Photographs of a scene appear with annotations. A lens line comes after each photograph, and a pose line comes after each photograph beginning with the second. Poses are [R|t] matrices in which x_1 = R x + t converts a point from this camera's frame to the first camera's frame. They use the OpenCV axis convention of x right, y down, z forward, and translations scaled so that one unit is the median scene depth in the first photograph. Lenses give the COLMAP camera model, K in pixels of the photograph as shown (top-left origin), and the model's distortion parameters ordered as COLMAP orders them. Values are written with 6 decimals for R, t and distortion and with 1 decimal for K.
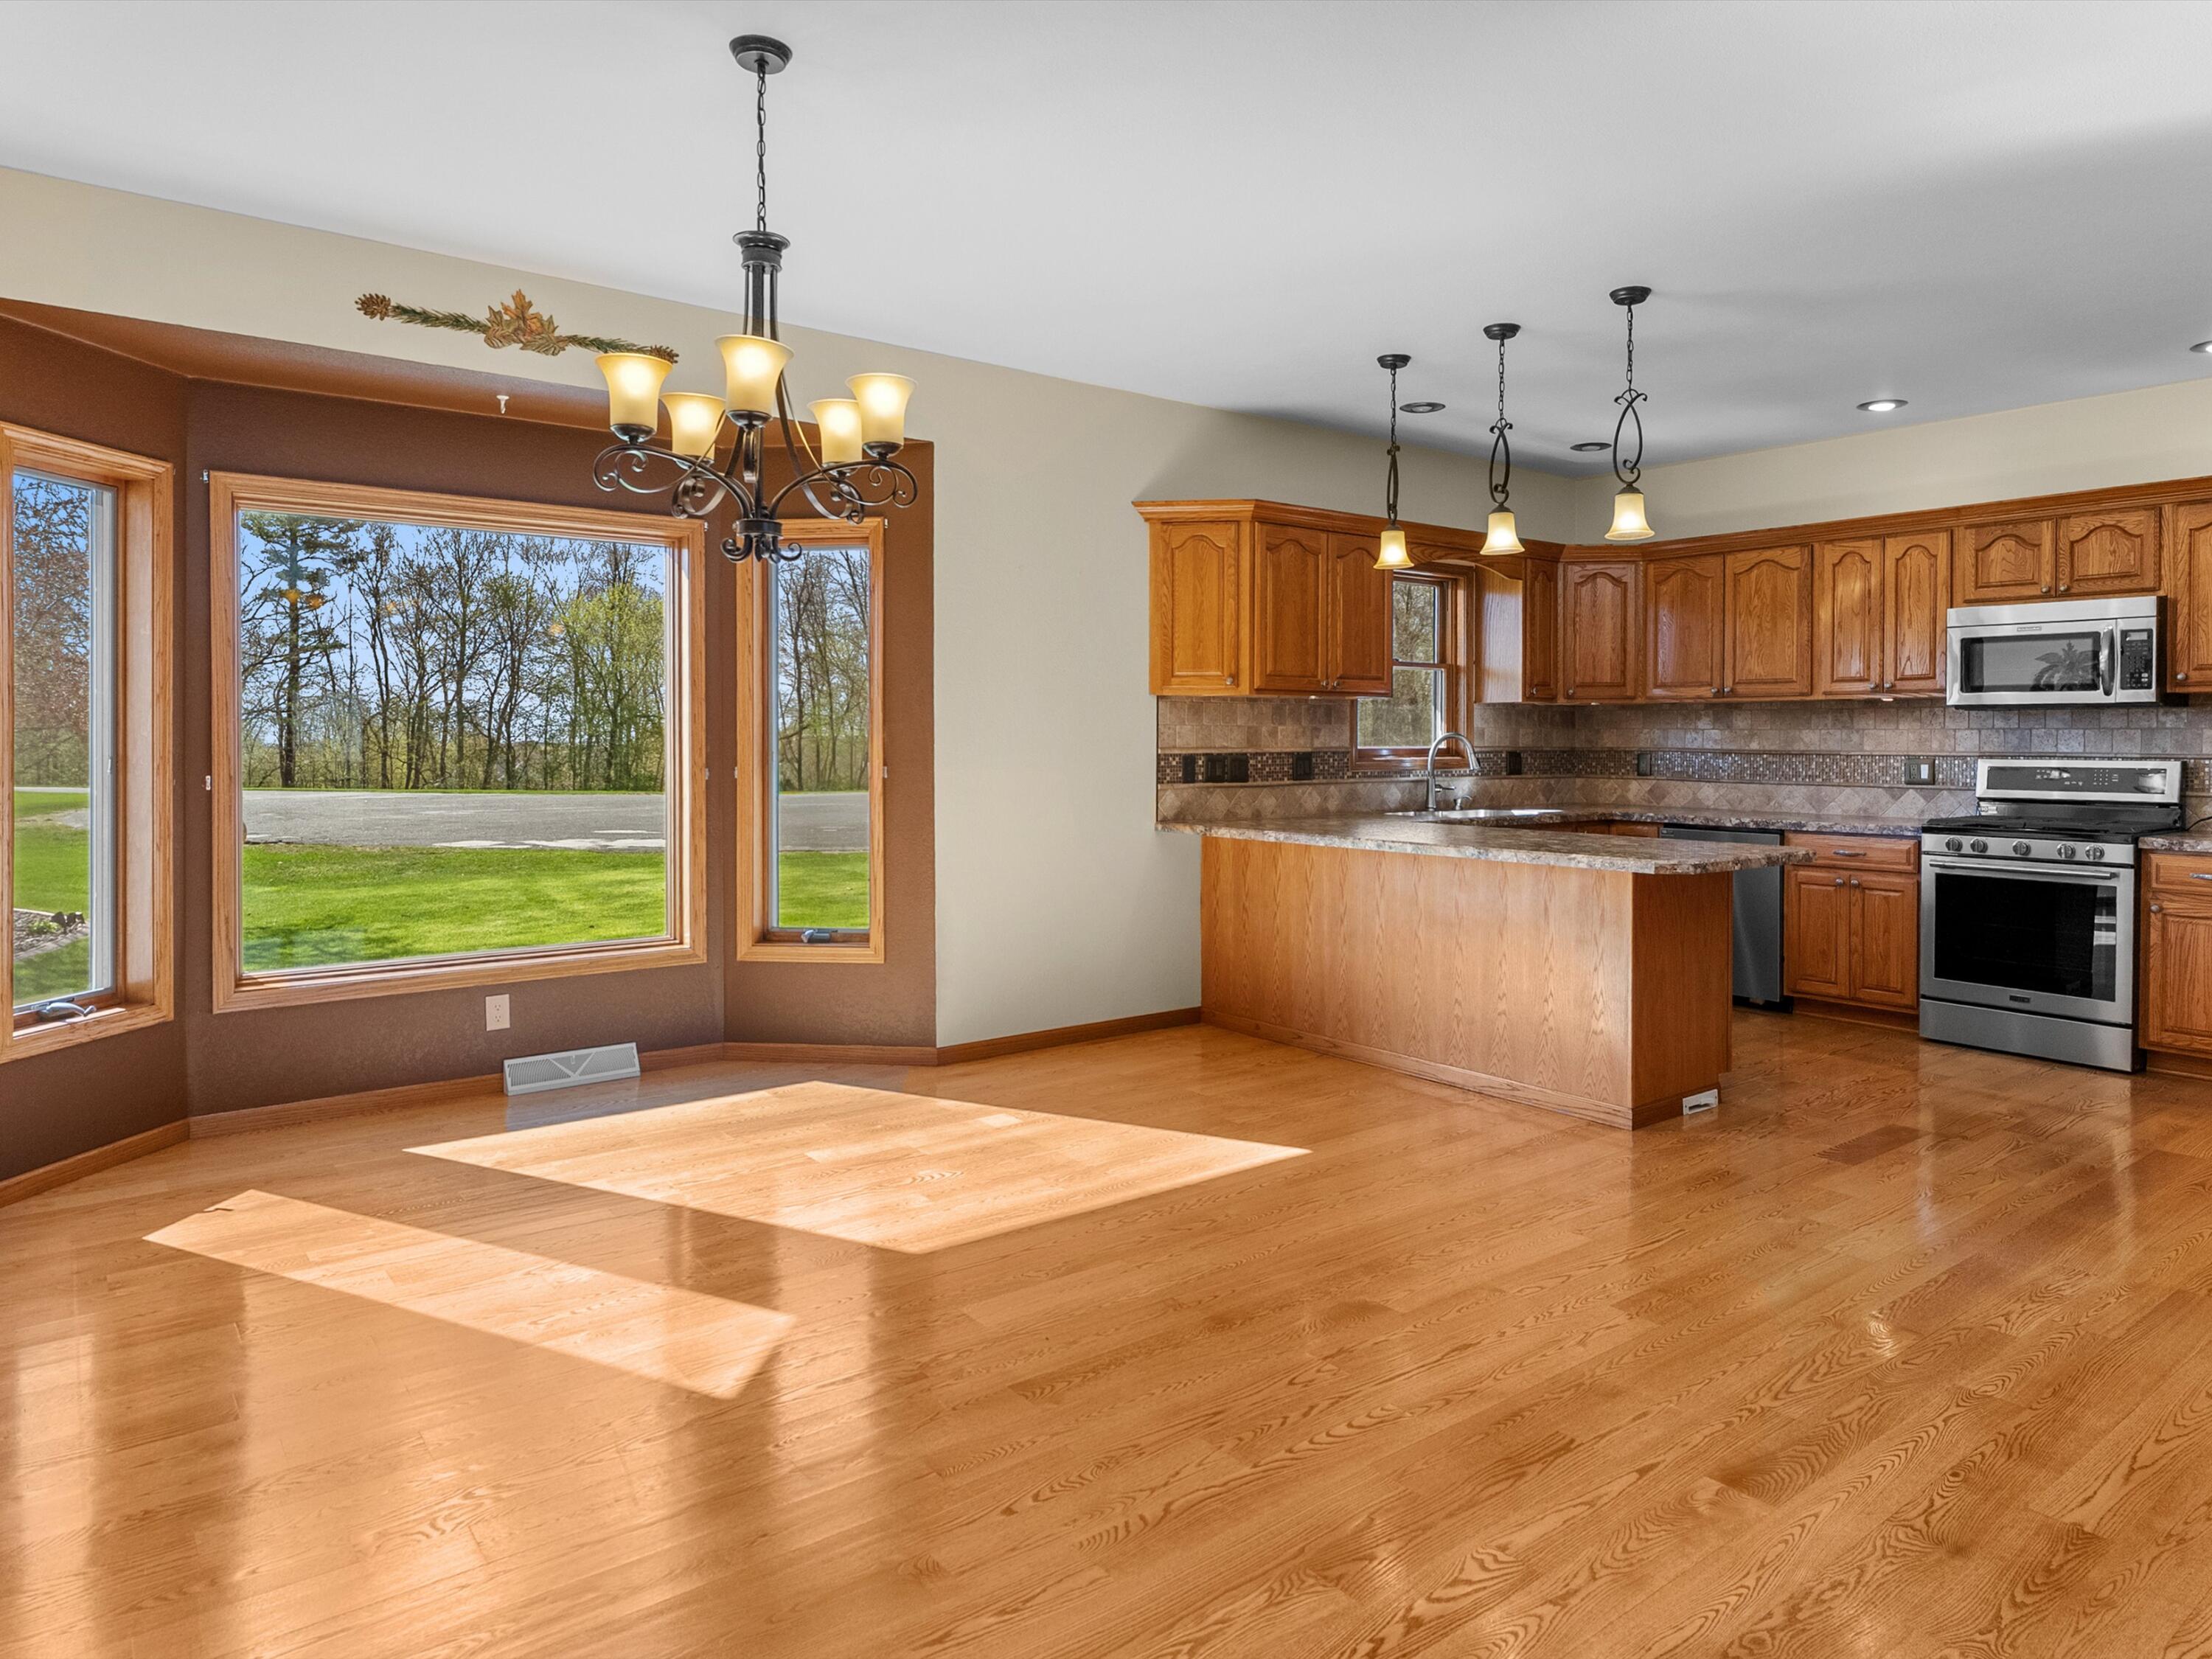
lens RADIAL K [[1384.3, 0, 1123.7], [0, 1384.3, 751.4], [0, 0, 1]] dist [-0.006380, 0.004597]
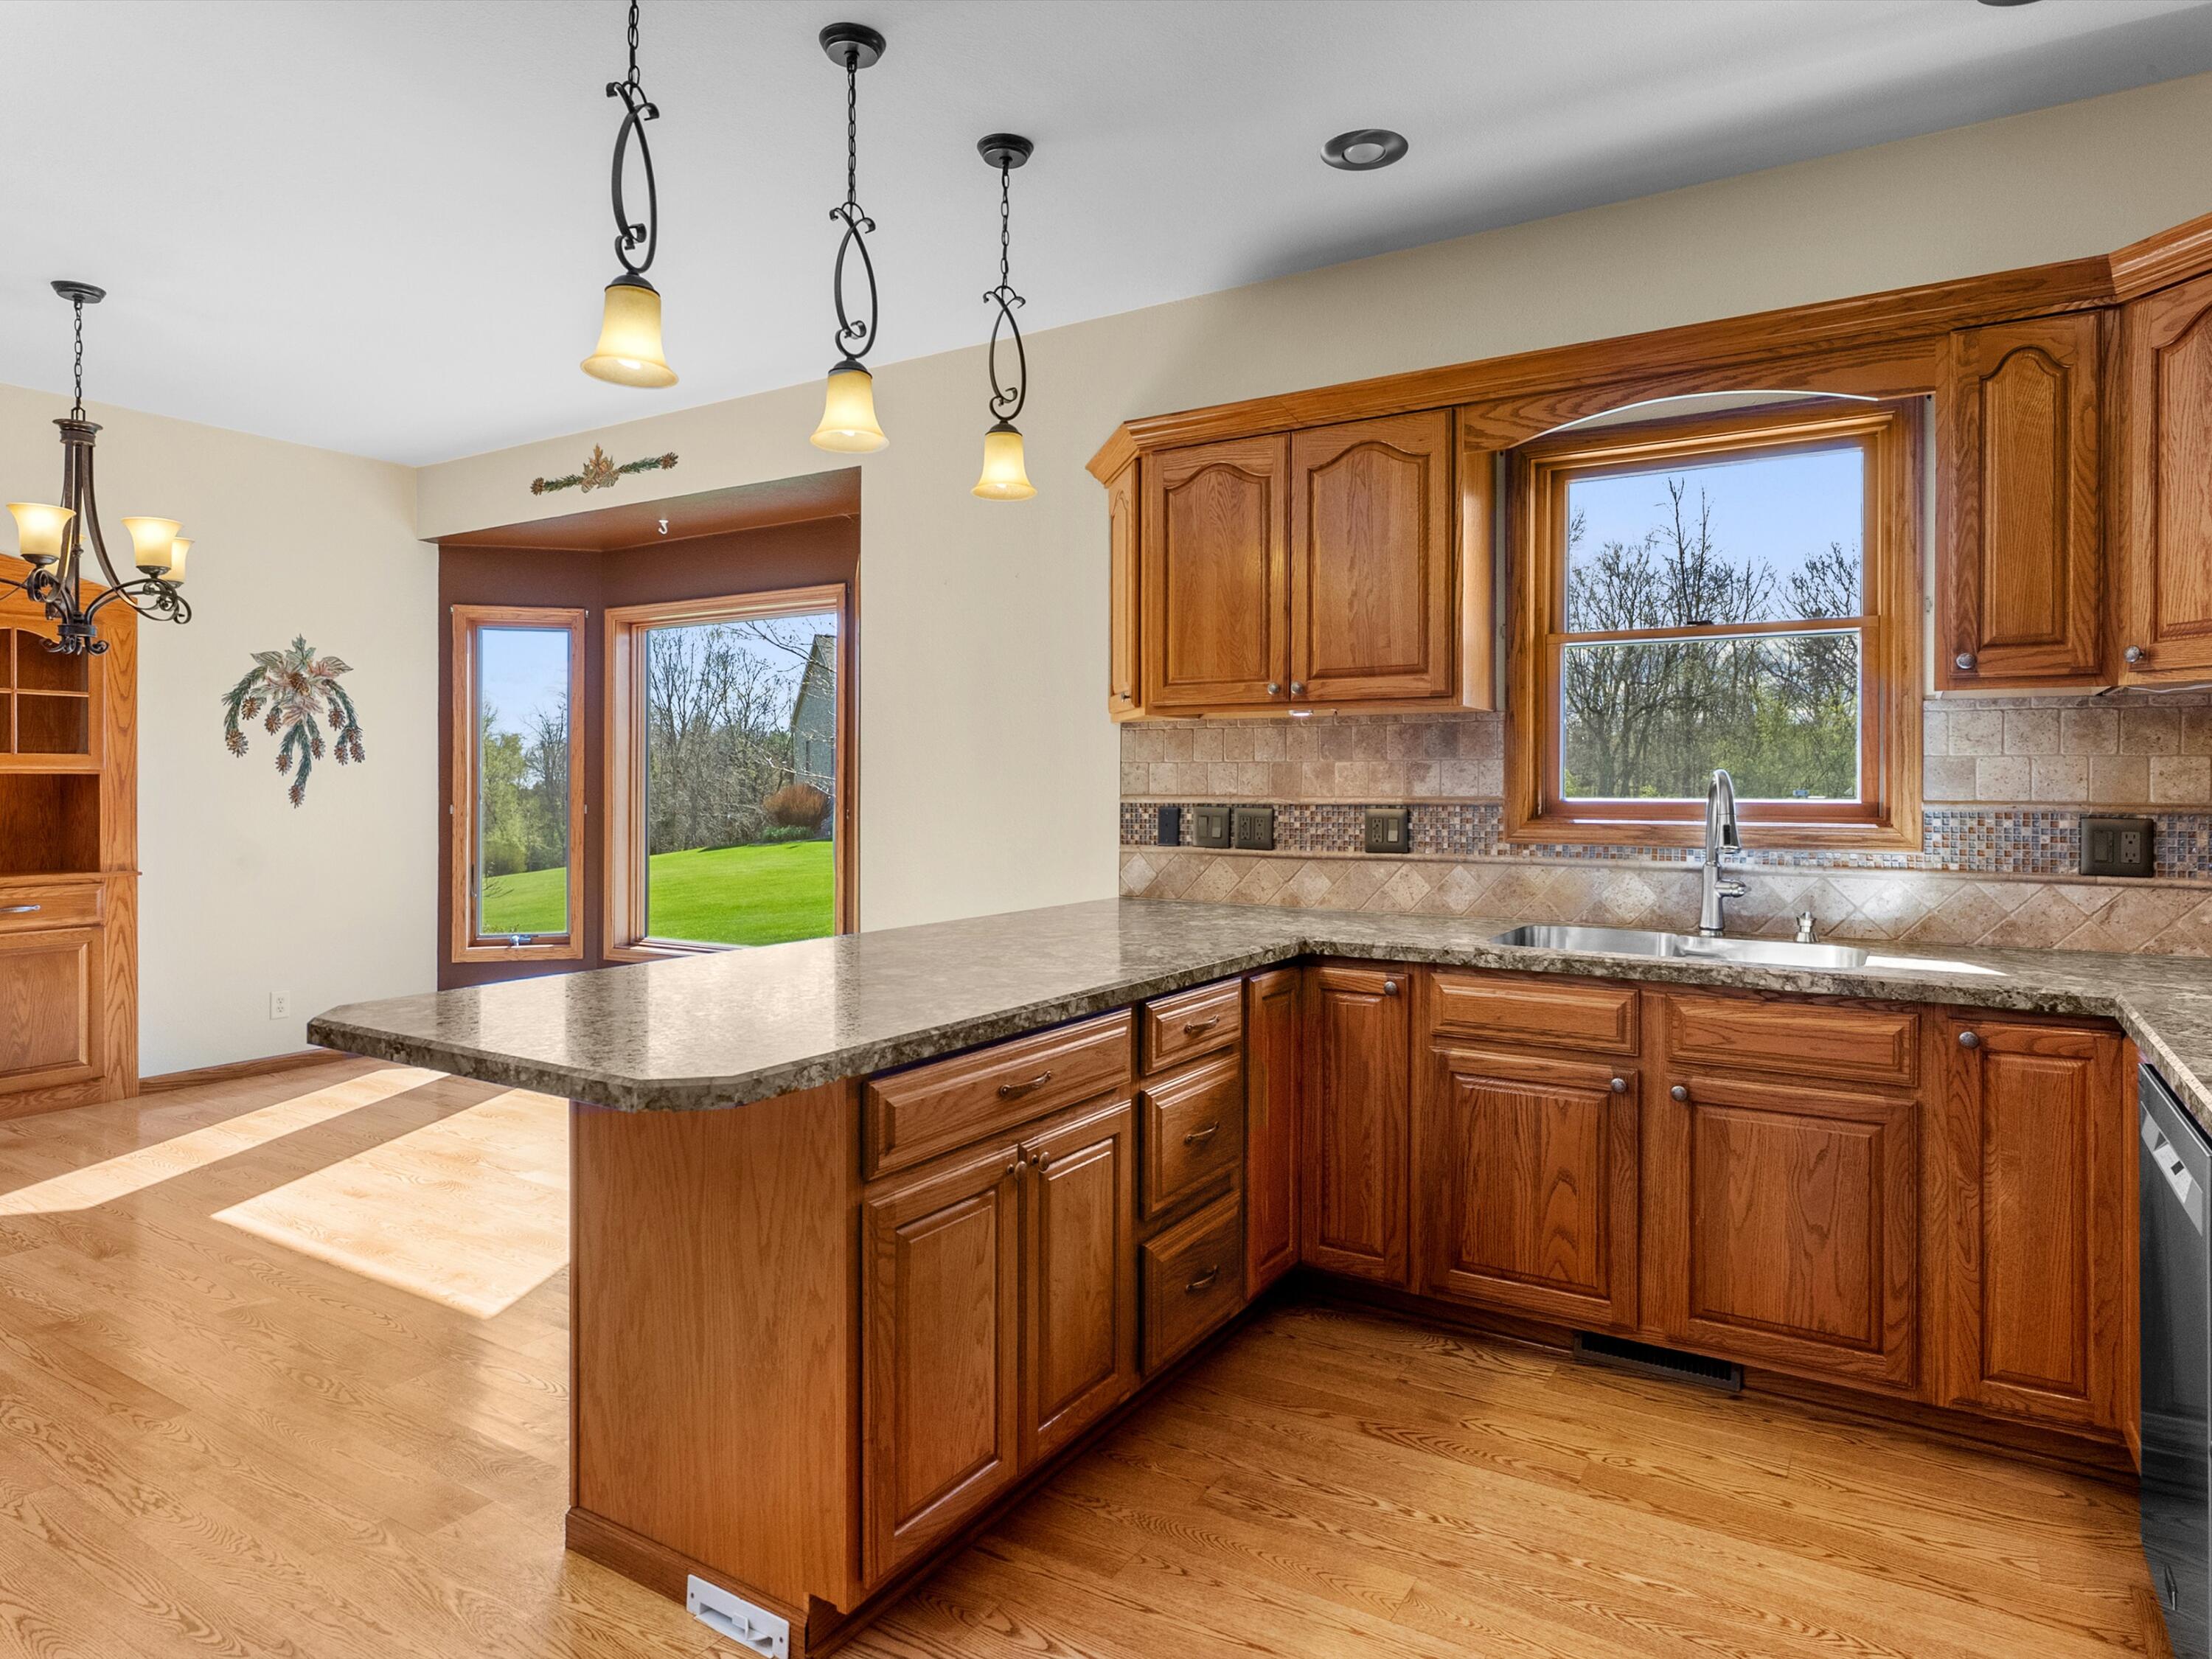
lens RADIAL K [[1298.8, 0, 1132.8], [0, 1298.8, 783.5], [0, 0, 1]] dist [-0.005295, -0.000055]
pose [[0.345957, -0.000493, -0.938250, 0.655460], [-0.011381, 0.999924, -0.004722, -0.005214], [0.938181, 0.012312, 0.345926, 0.758600]]
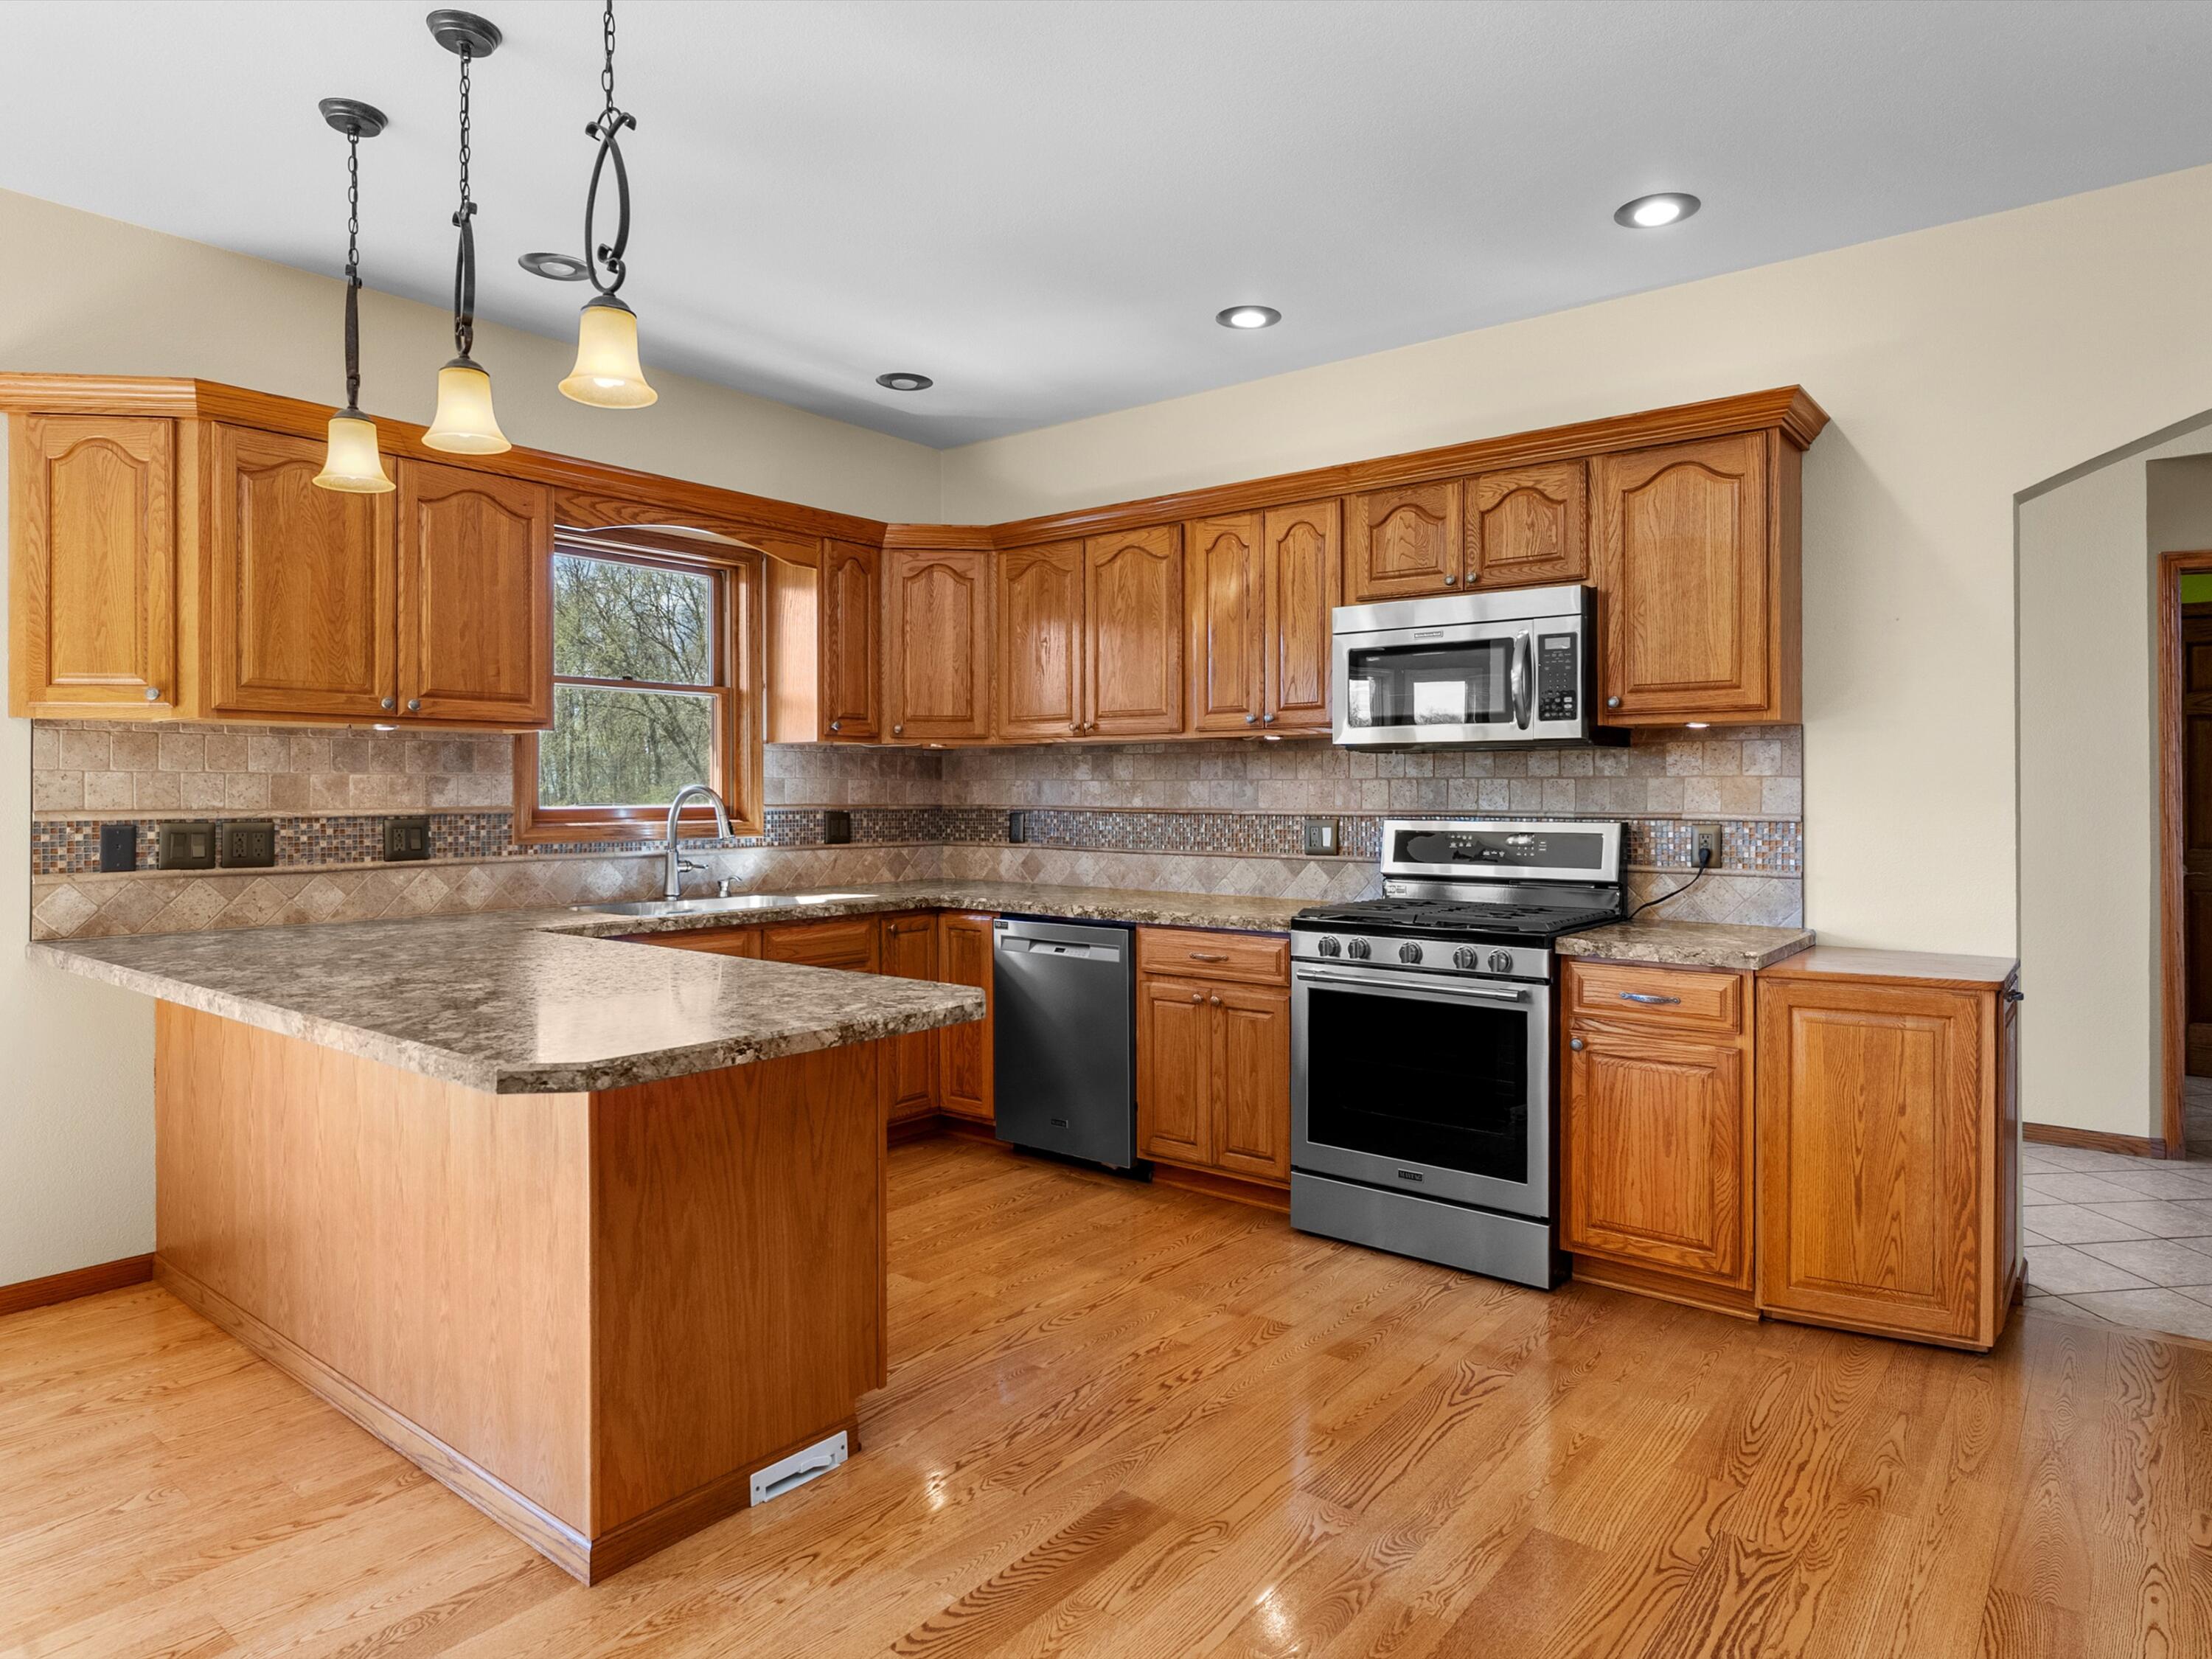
lens RADIAL K [[1322.1, 0, 1108.0], [0, 1322.1, 788.8], [0, 0, 1]] dist [0.010173, -0.005100]
pose [[0.973746, -0.001533, 0.227634, 0.325152], [0.004578, 0.999907, -0.012849, -0.002745], [-0.227593, 0.013554, 0.973662, 0.363985]]
